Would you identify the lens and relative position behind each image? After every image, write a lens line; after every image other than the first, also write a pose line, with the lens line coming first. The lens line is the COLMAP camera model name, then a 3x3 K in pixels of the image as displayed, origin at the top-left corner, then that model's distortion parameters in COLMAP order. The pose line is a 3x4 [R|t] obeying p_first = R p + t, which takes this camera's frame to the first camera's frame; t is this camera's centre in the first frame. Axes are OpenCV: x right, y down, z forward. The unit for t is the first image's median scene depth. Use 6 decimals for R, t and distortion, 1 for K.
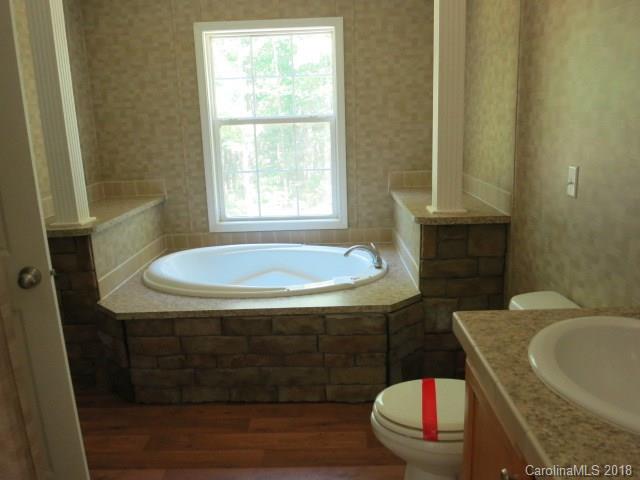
lens RADIAL K [[516.4, 0, 321.3], [0, 516.4, 240.1], [0, 0, 1]] dist [-0.046368, -0.009852]
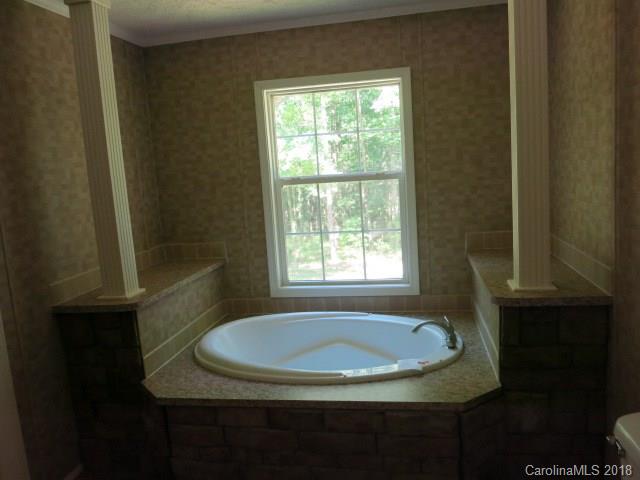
lens RADIAL K [[516.4, 0, 321.0], [0, 516.4, 236.1], [0, 0, 1]] dist [-0.046368, -0.009852]
pose [[0.986301, -0.008411, -0.164741, 0.038063], [-0.005760, 0.996334, -0.085352, -0.059906], [0.164855, 0.085132, 0.982637, 0.102703]]
